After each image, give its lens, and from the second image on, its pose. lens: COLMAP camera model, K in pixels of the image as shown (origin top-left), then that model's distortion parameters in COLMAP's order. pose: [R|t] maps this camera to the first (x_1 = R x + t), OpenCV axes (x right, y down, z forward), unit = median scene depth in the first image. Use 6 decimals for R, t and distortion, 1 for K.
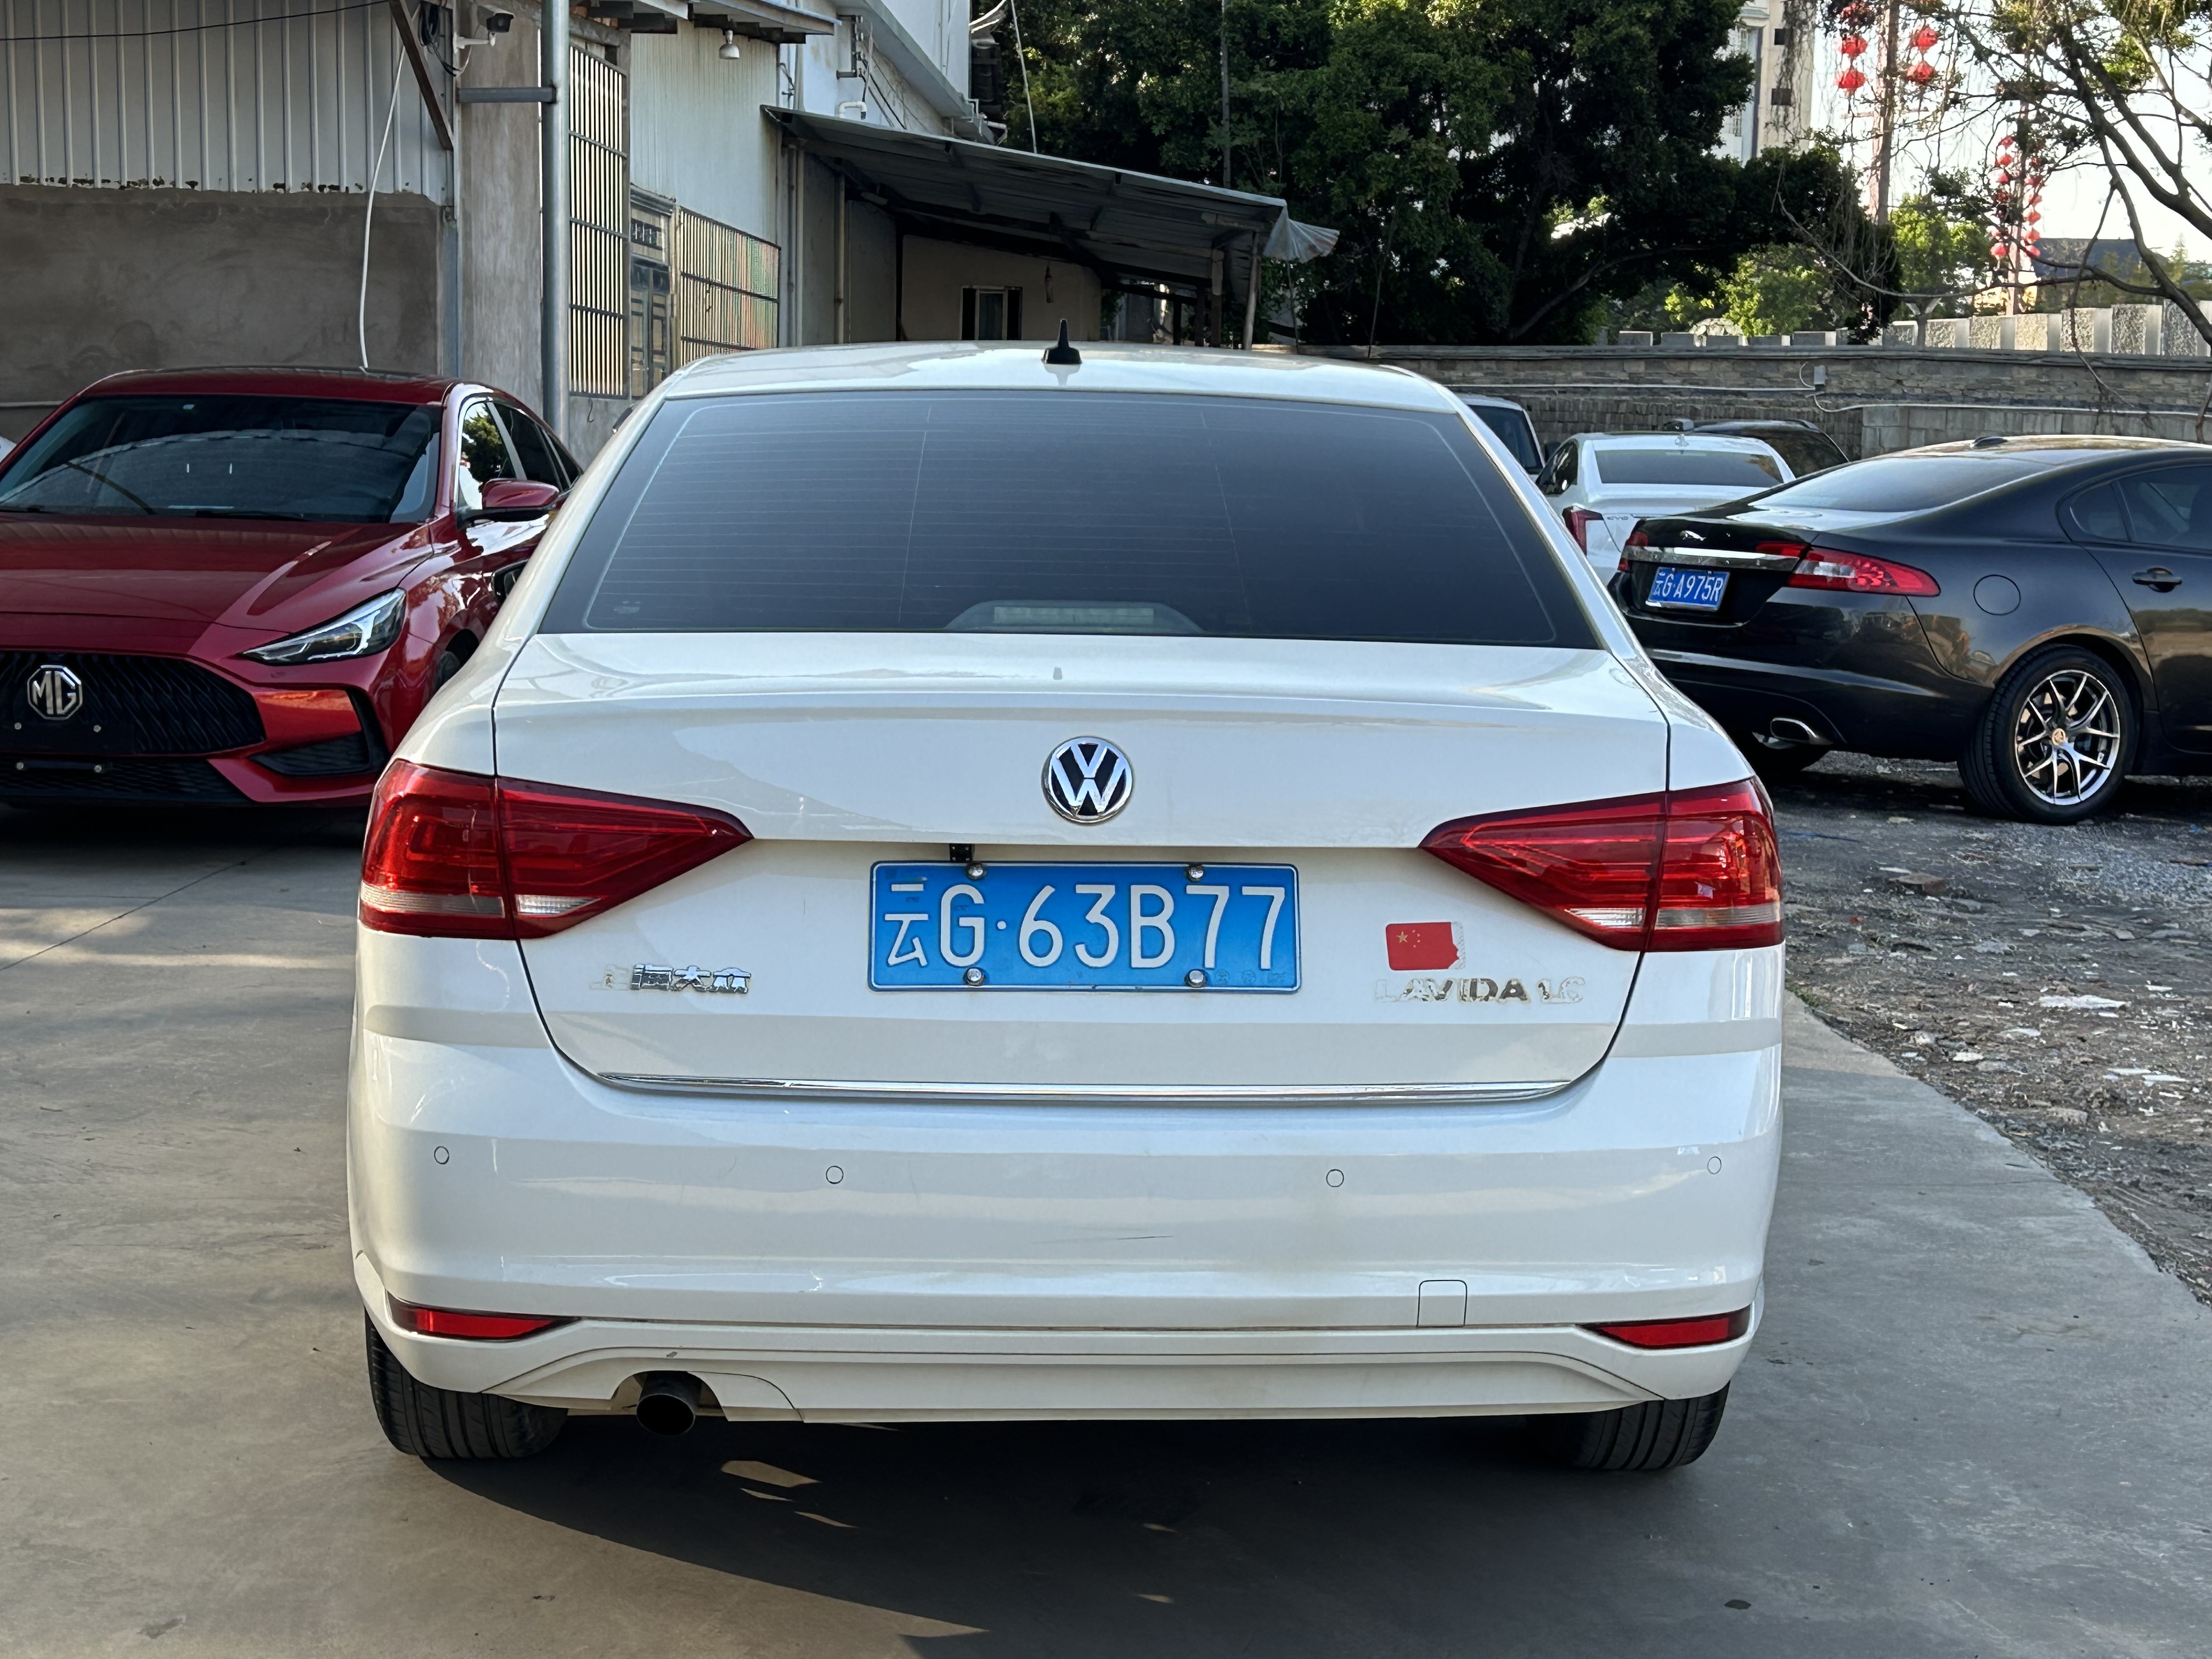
lens RADIAL K [[3549.4, 0, 1109.5], [0, 3549.4, 851.8], [0, 0, 1]] dist [0.128163, 0.000000]
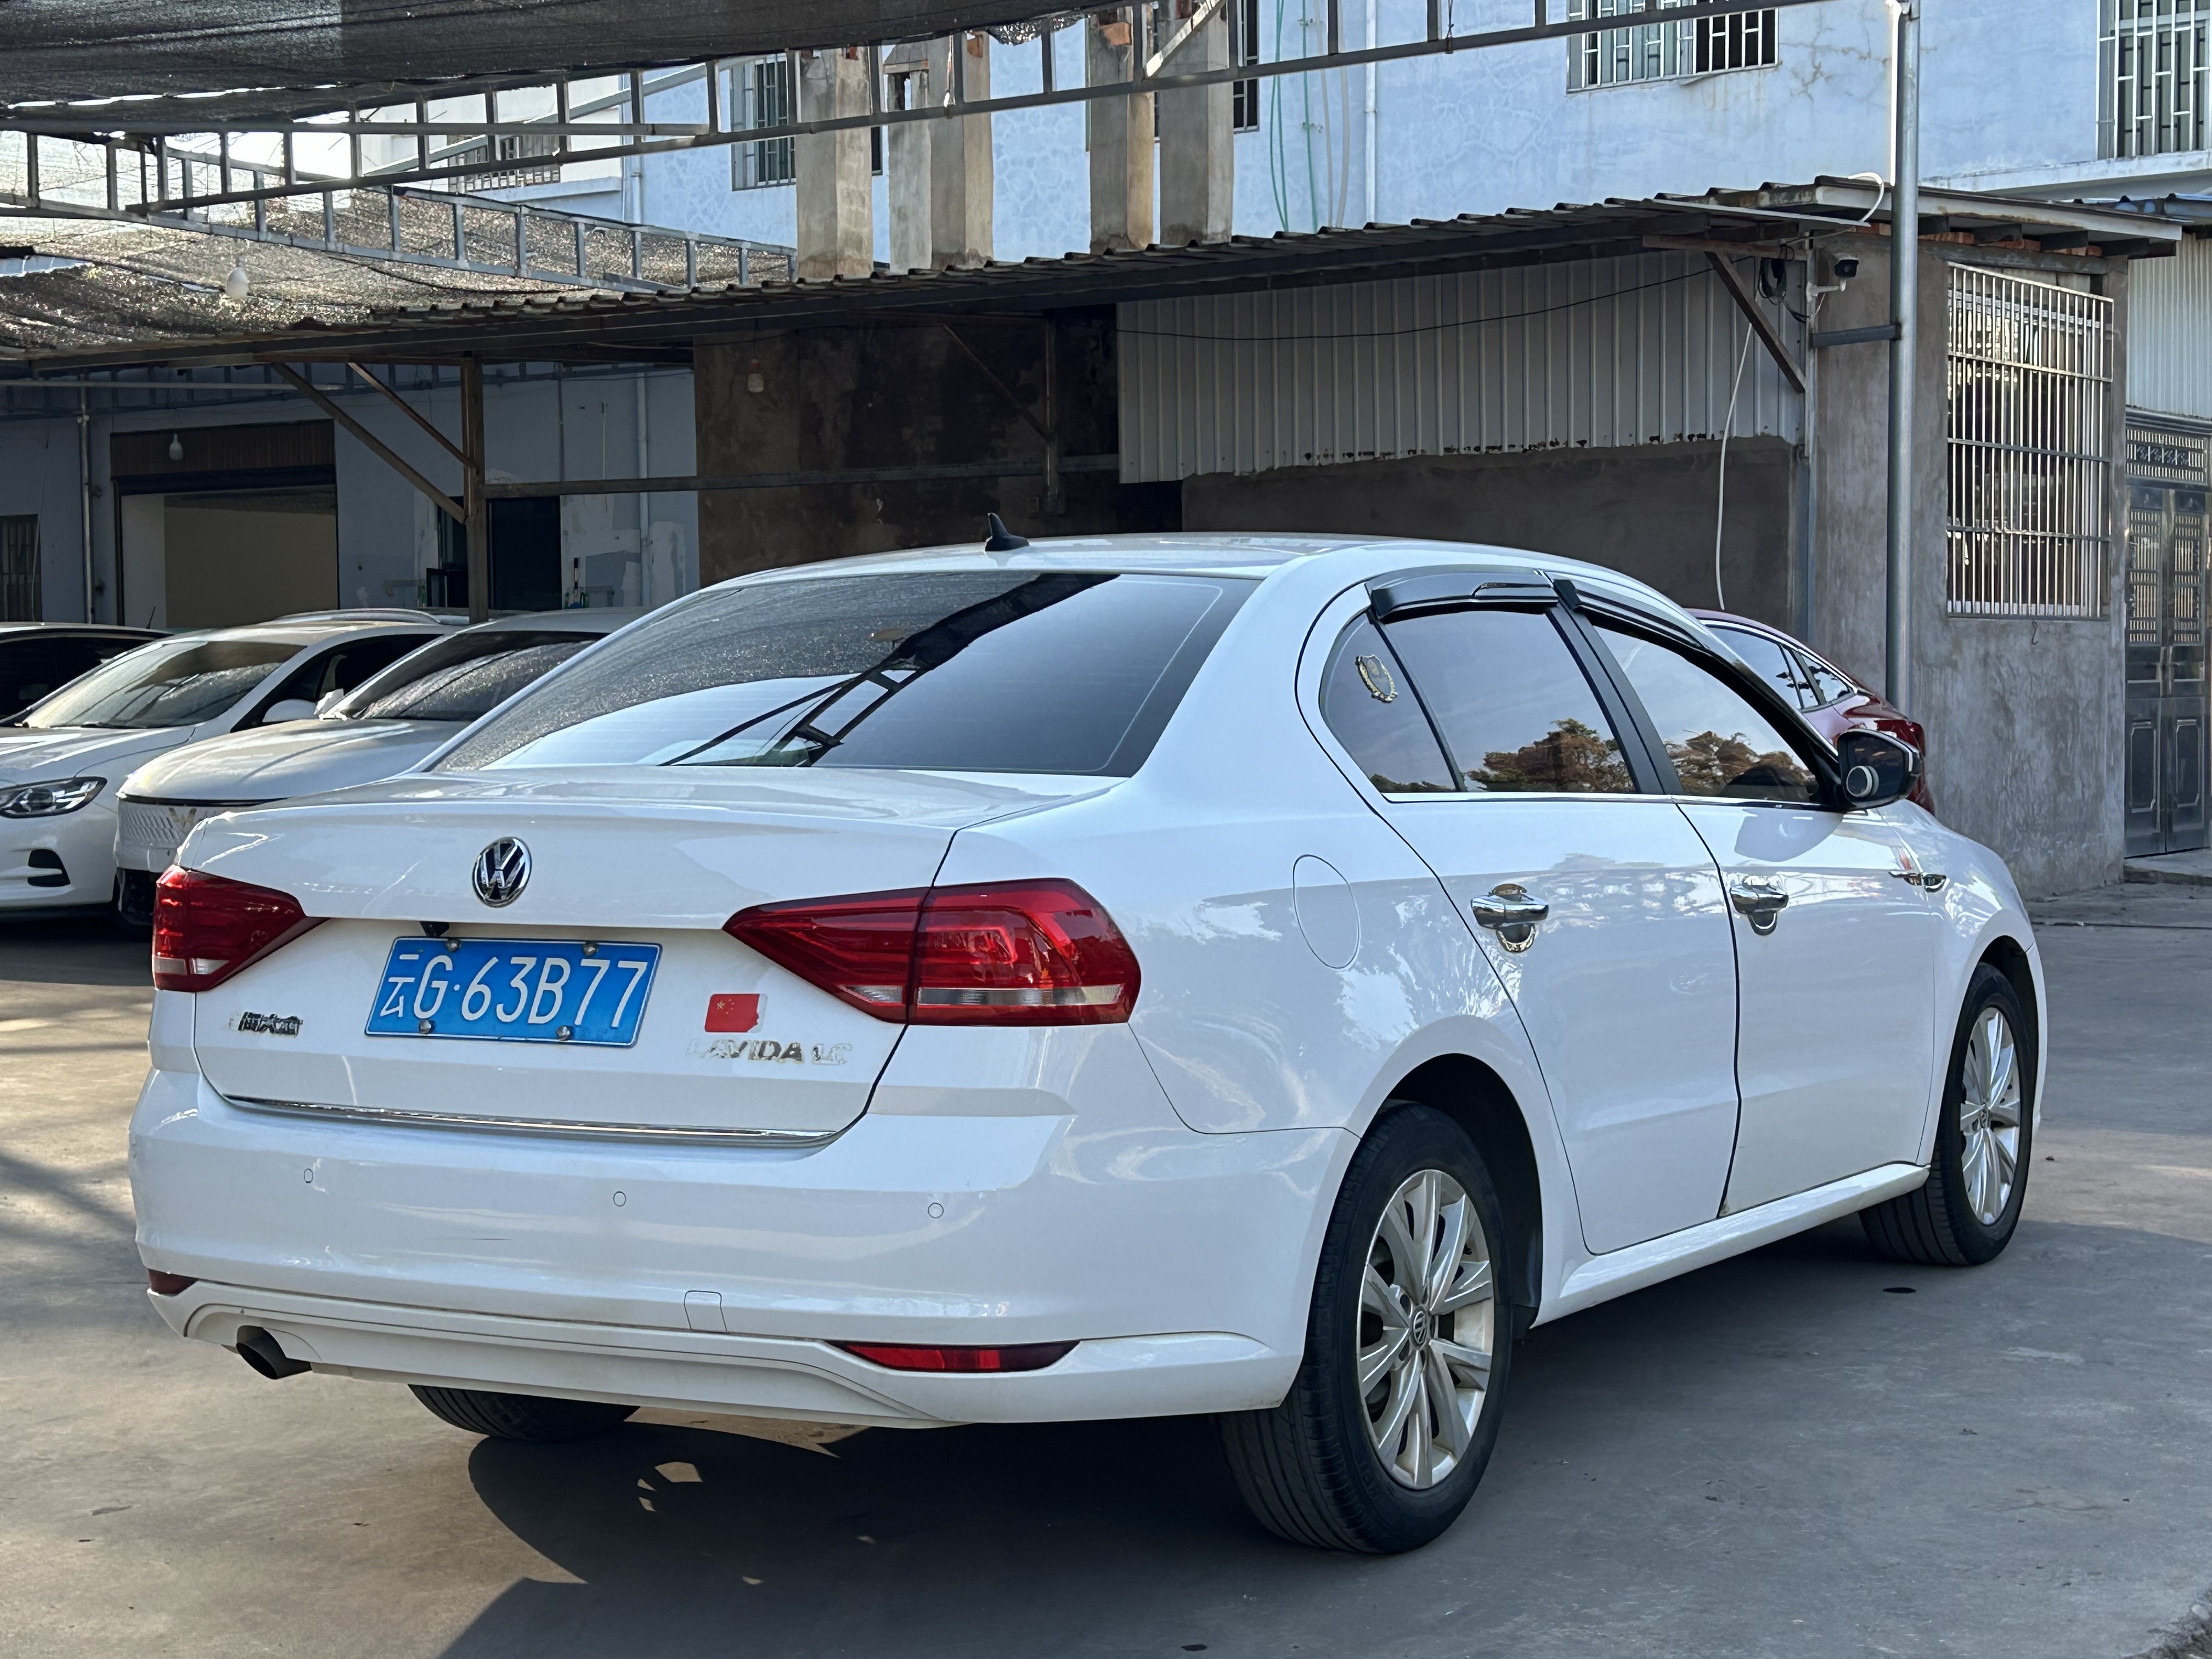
lens RADIAL K [[3549.4, 0, 1096.8], [0, 3549.4, 830.6], [0, 0, 1]] dist [0.128163, 0.000000]
pose [[0.840878, -0.003168, -0.541216, 0.752133], [-0.038429, 0.997110, -0.065542, 0.035097], [0.539859, 0.075911, 0.838326, 0.052712]]
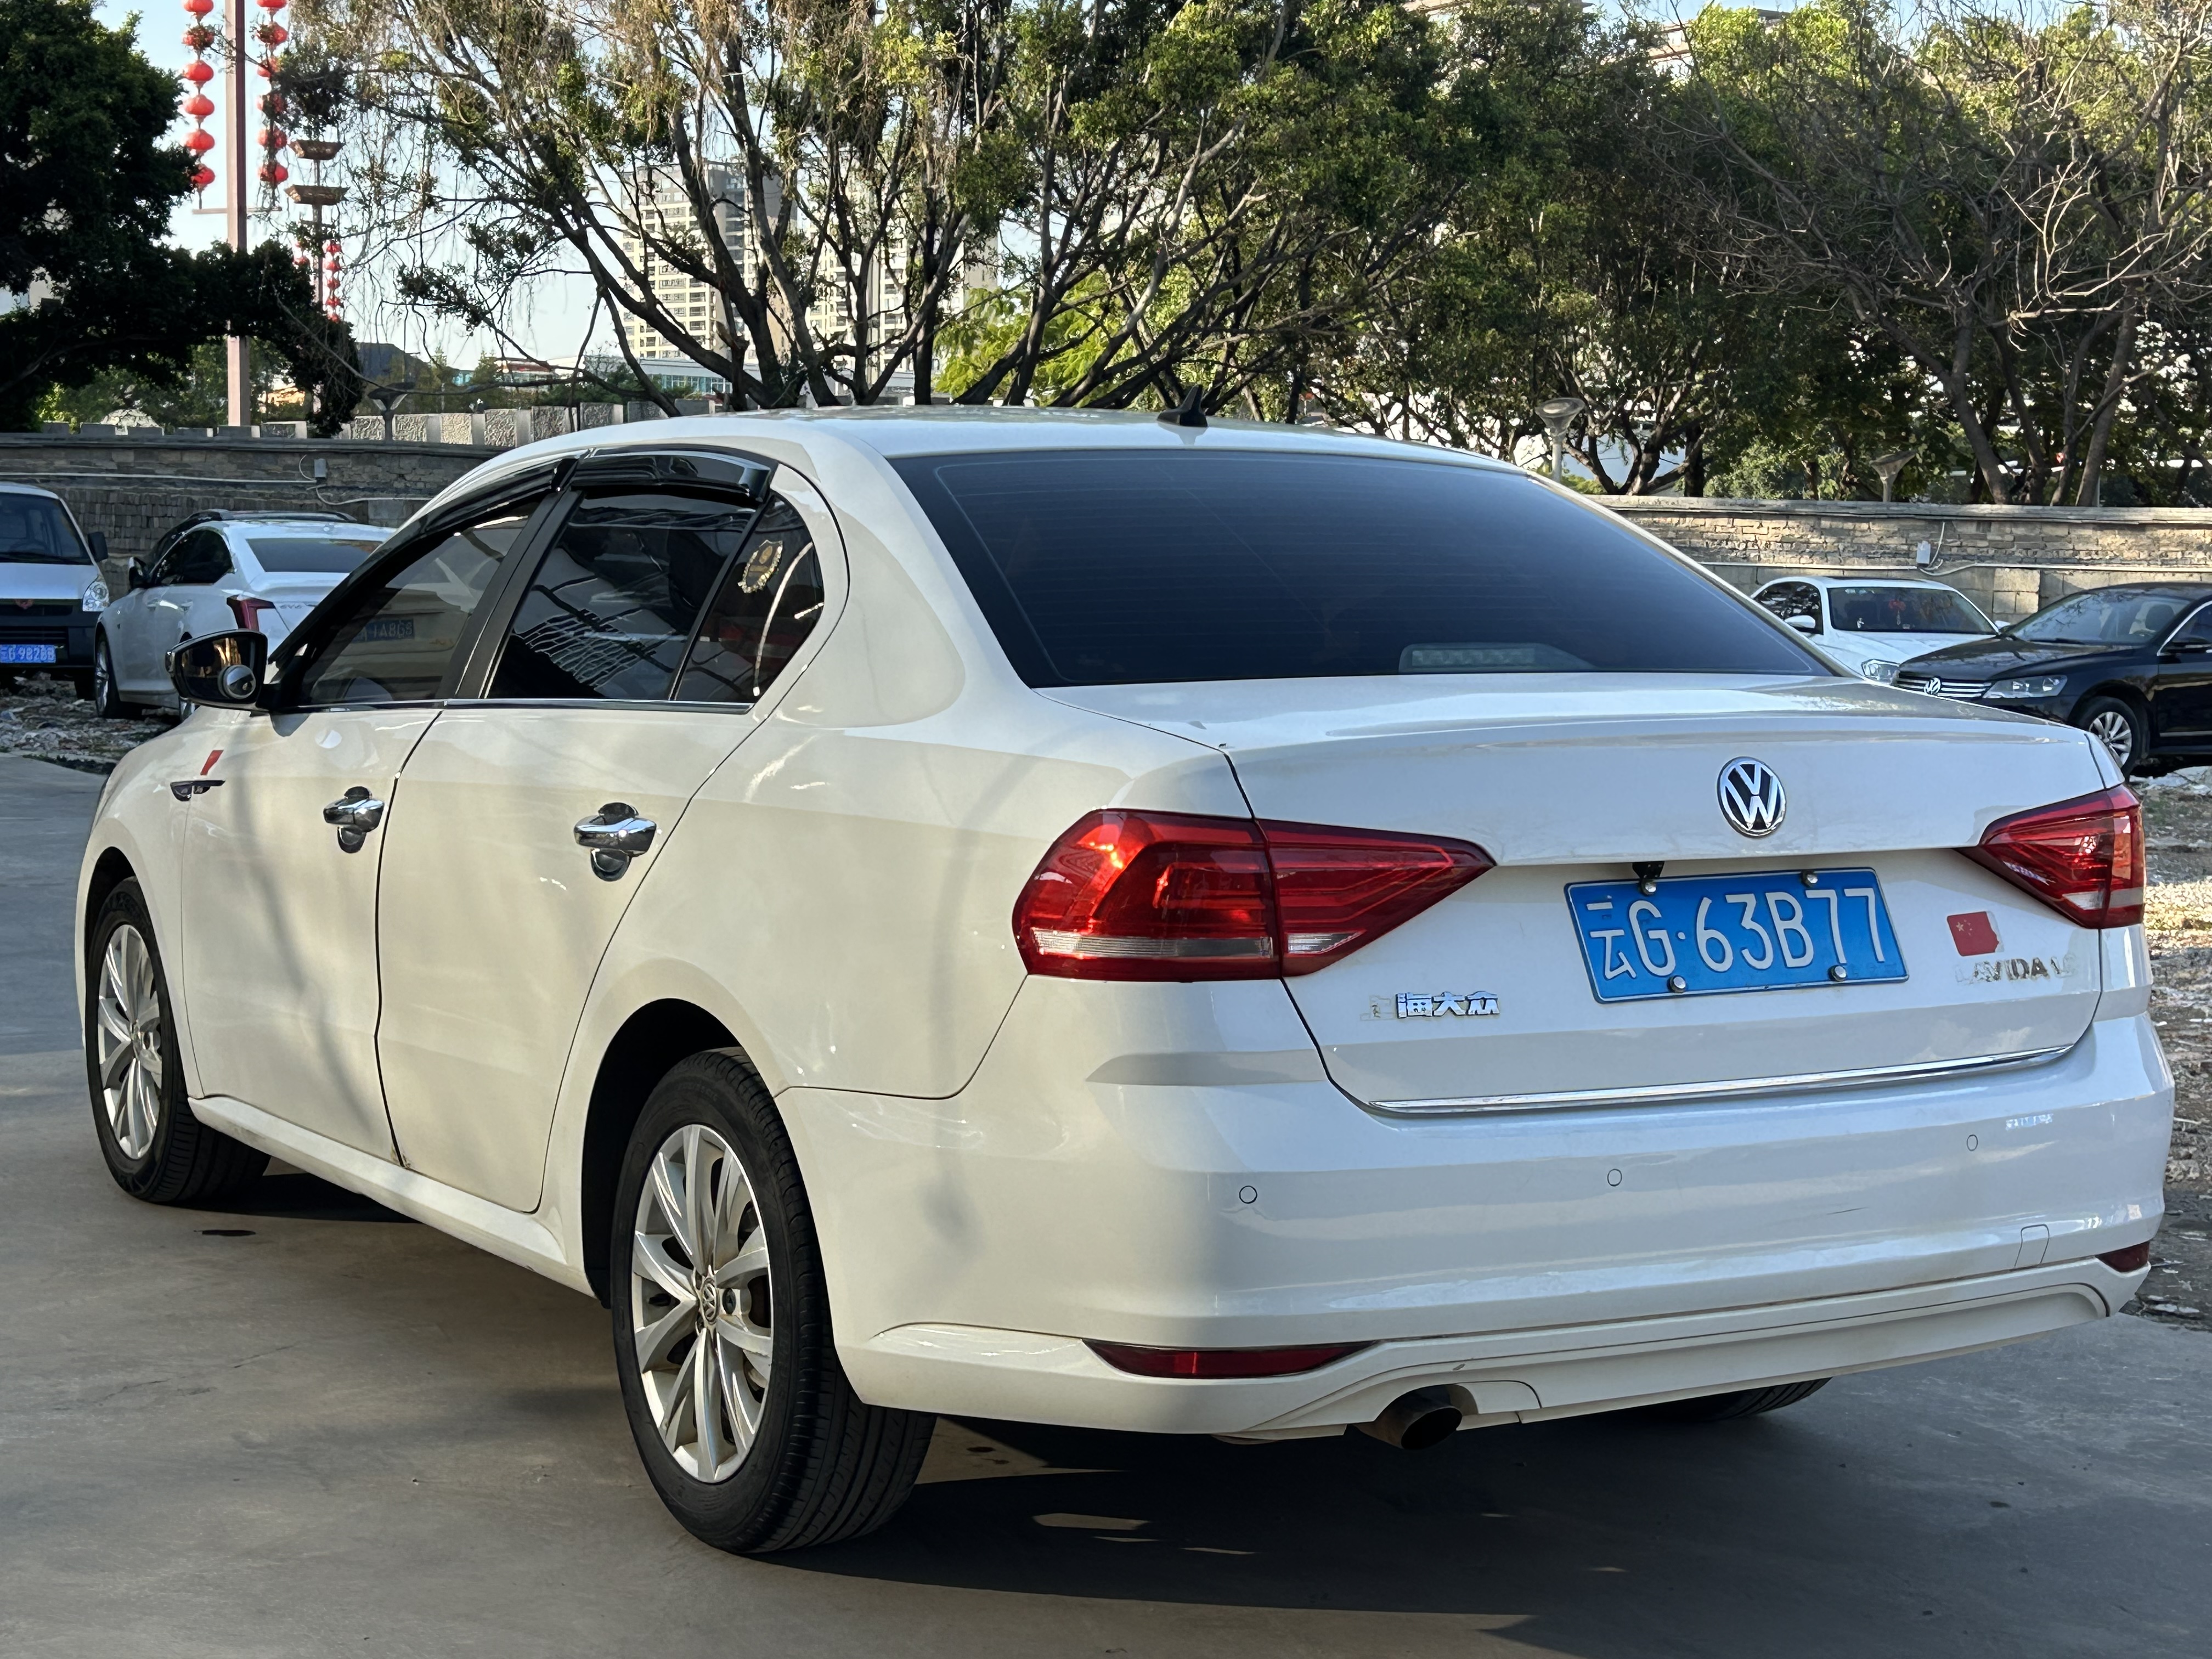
lens RADIAL K [[3549.4, 0, 1089.3], [0, 3549.4, 833.9], [0, 0, 1]] dist [0.128163, 0.000000]
pose [[0.884985, -0.045435, 0.463397, -0.613796], [0.060269, 0.998033, -0.017246, -0.002070], [-0.461702, 0.043191, 0.885983, 0.110711]]
